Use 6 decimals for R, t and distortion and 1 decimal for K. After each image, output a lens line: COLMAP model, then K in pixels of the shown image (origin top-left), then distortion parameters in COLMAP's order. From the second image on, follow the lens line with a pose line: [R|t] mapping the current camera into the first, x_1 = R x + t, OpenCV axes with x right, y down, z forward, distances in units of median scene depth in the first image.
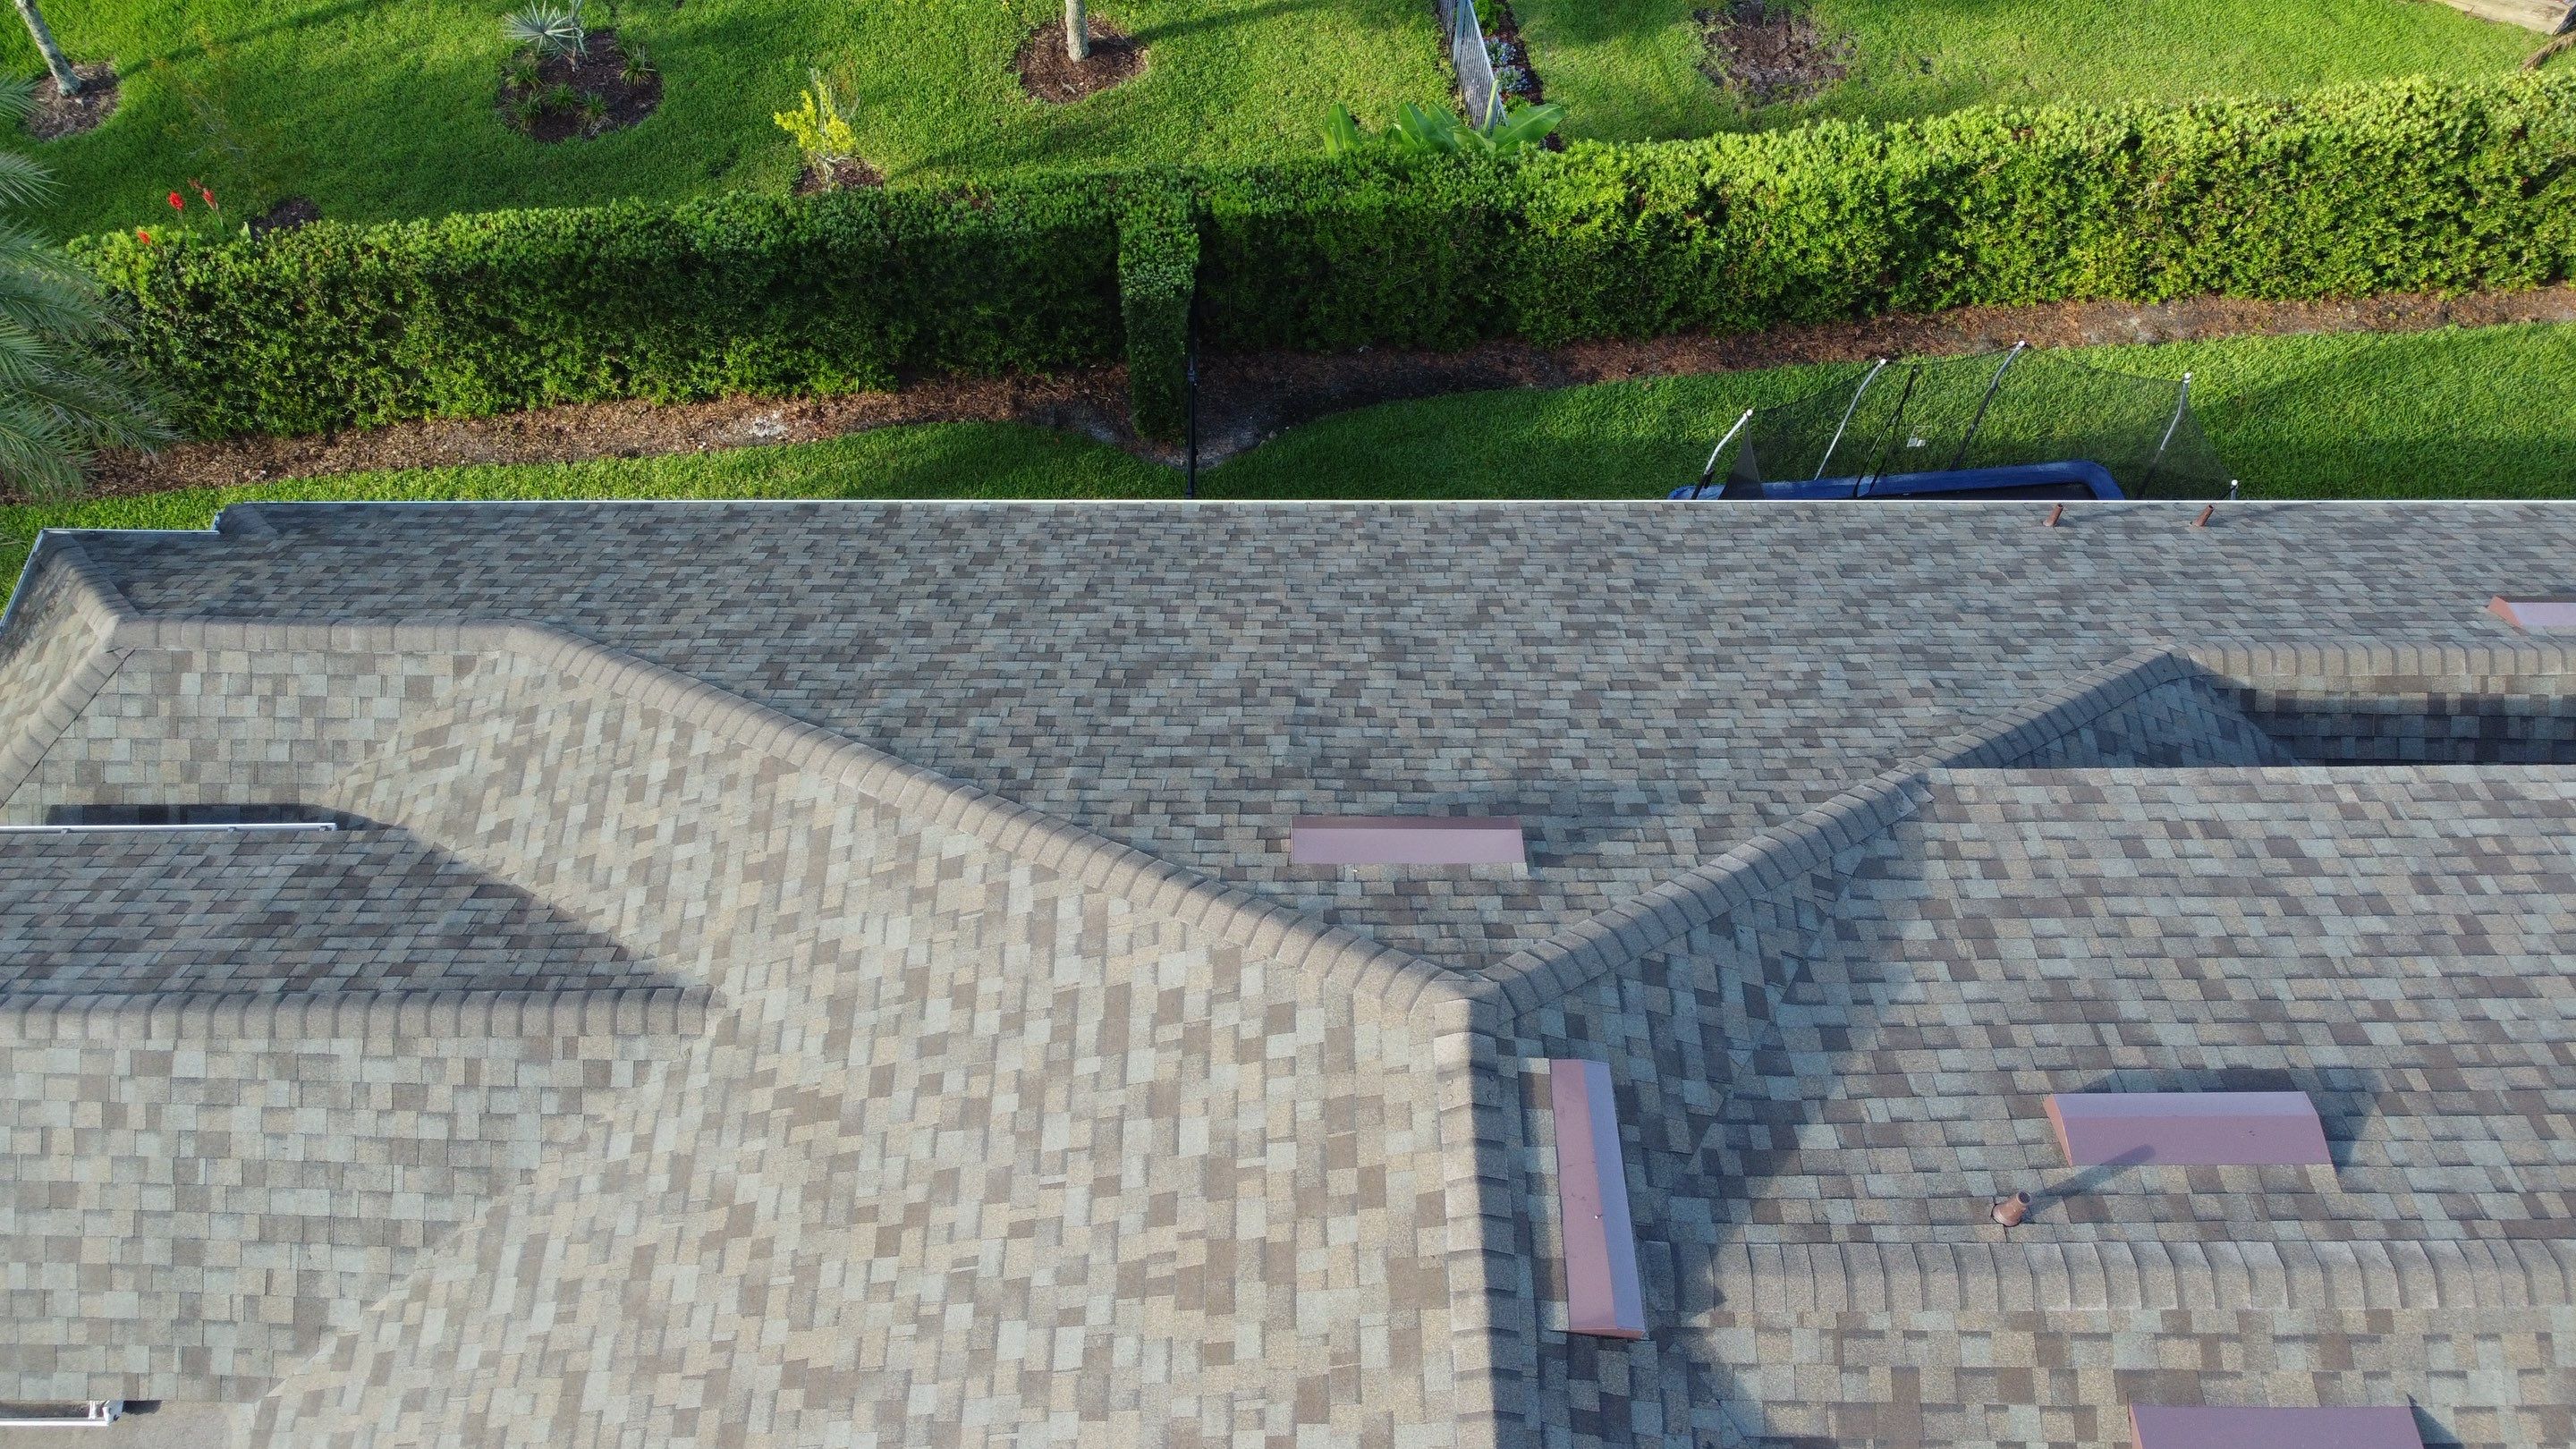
lens RADIAL K [[1951.8, 0, 1282.6], [0, 1951.8, 724.1], [0, 0, 1]] dist [0.005863, -0.007855]
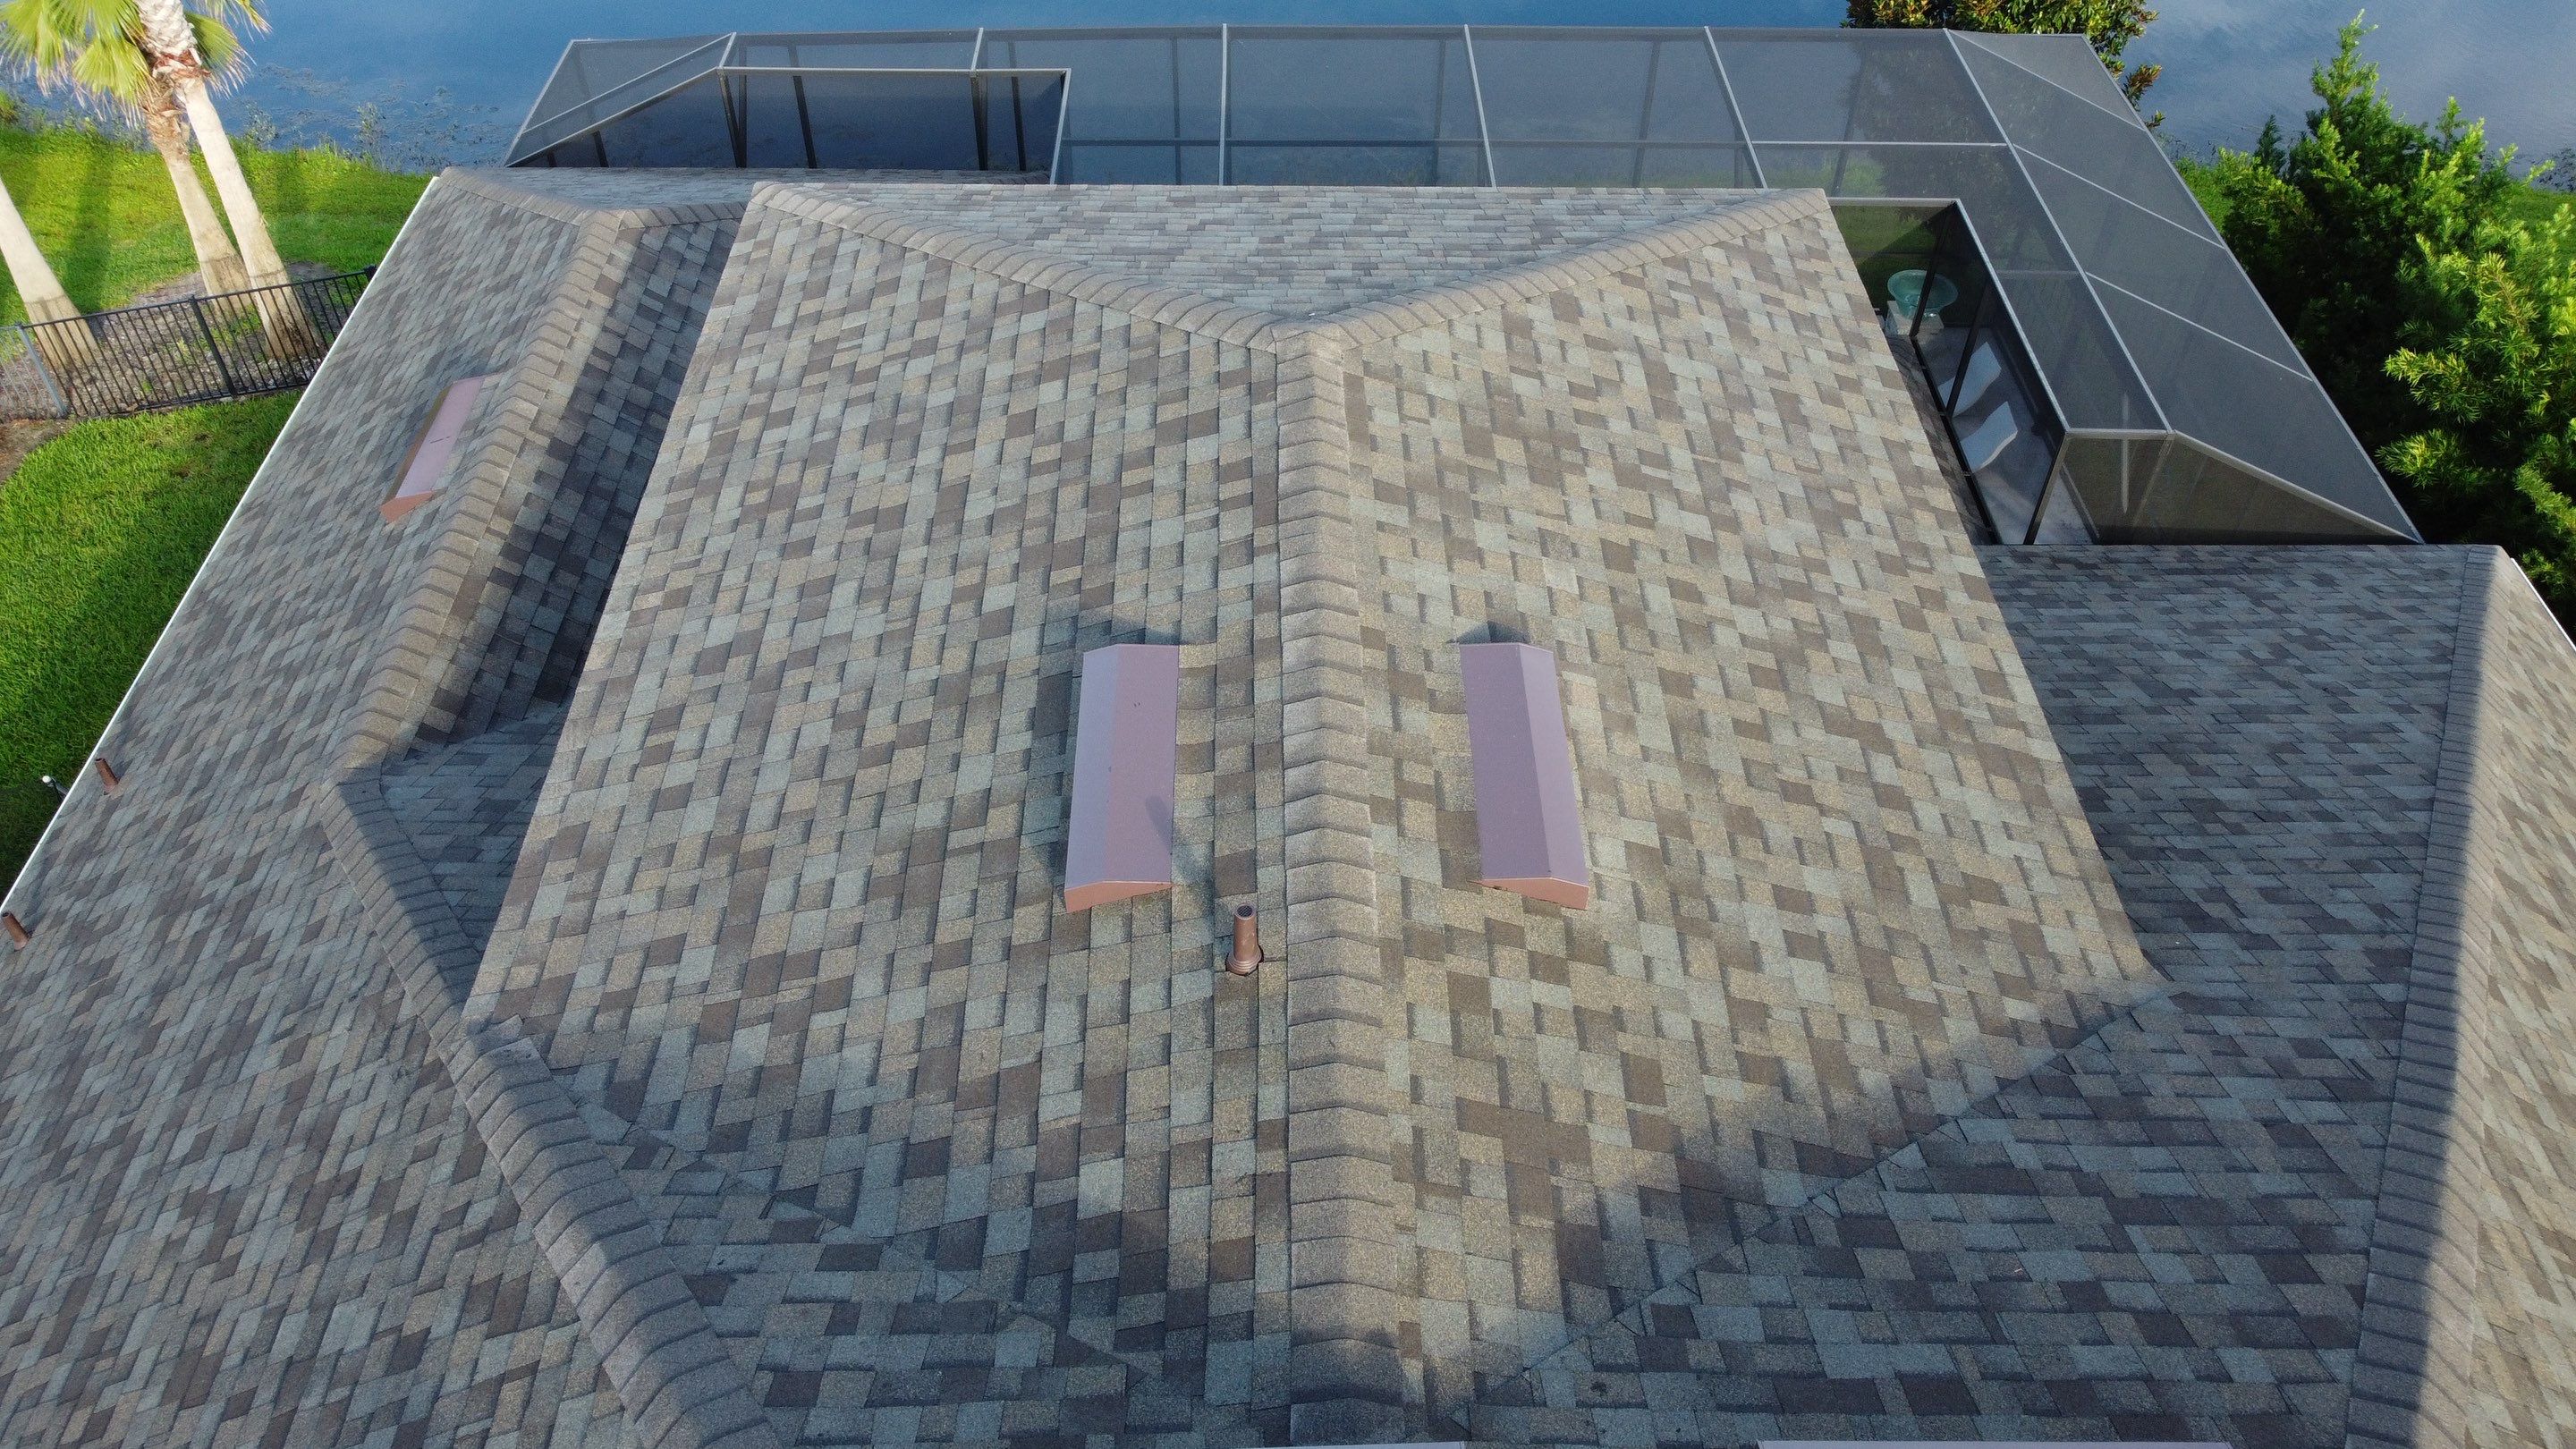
lens RADIAL K [[1951.8, 0, 1281.8], [0, 1951.8, 717.7], [0, 0, 1]] dist [0.005863, -0.007855]
pose [[-0.001173, -0.710866, 0.703326, -0.061410], [0.834971, 0.386339, 0.391874, -0.045268], [-0.550293, 0.587717, 0.593099, 0.417842]]
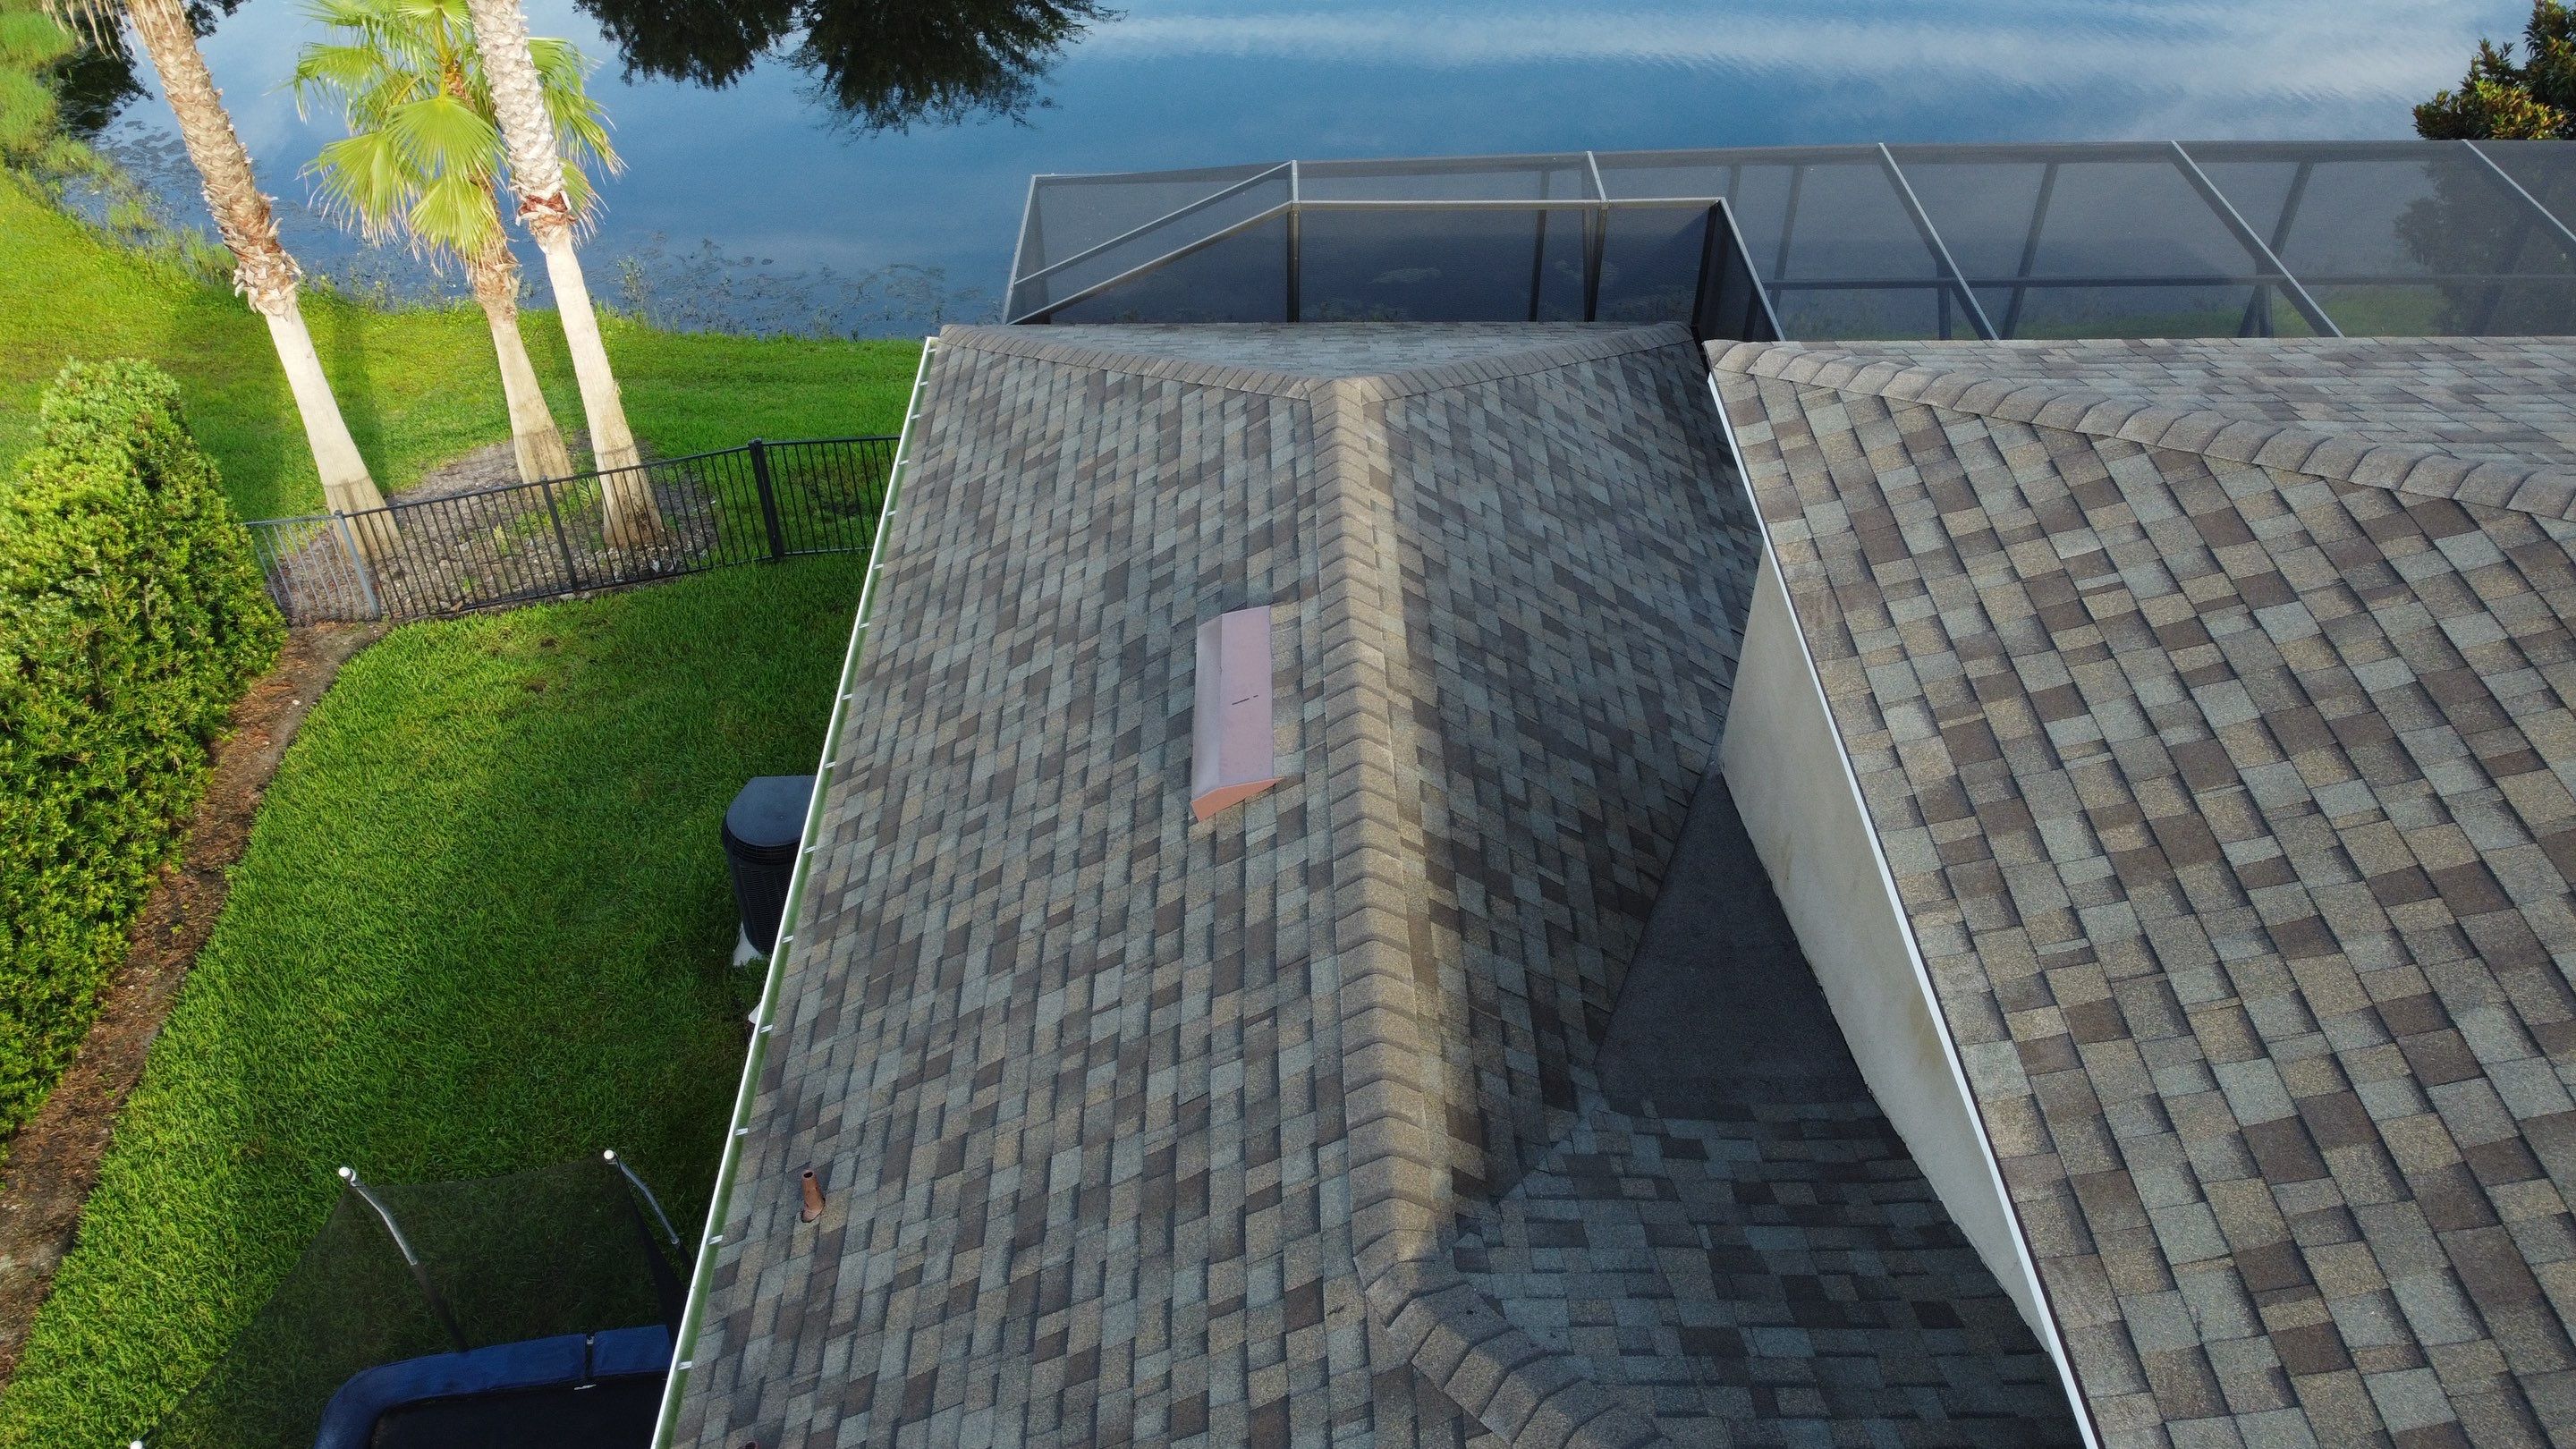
lens RADIAL K [[1951.8, 0, 1284.7], [0, 1951.8, 718.3], [0, 0, 1]] dist [0.005863, -0.007855]
pose [[-0.005382, -0.658747, 0.752345, 0.233806], [0.840254, 0.404930, 0.360564, -0.343517], [-0.542167, 0.634101, 0.551335, 0.809651]]
